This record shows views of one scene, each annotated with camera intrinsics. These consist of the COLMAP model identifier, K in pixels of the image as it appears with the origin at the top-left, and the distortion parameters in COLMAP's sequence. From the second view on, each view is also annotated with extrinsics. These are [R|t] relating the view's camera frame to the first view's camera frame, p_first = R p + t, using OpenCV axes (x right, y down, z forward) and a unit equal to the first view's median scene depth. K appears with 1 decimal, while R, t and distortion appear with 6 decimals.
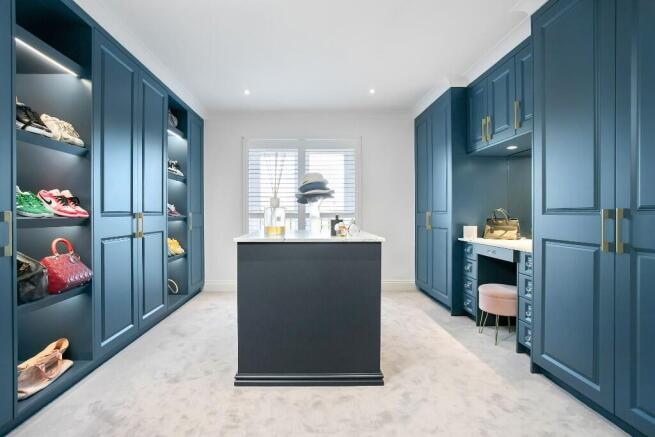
lens RADIAL K [[325.9, 0, 323.7], [0, 325.9, 219.0], [0, 0, 1]] dist [-0.003740, 0.000420]
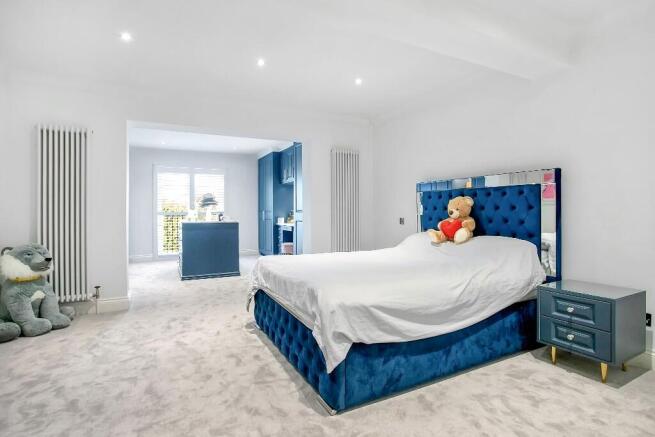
lens RADIAL K [[325.9, 0, 324.0], [0, 325.9, 216.5], [0, 0, 1]] dist [-0.003740, 0.000420]
pose [[0.909879, -0.000210, 0.414874, -0.190009], [0.000181, 1.000000, 0.000110, 0.013209], [-0.414874, -0.000025, 0.909879, -1.116371]]
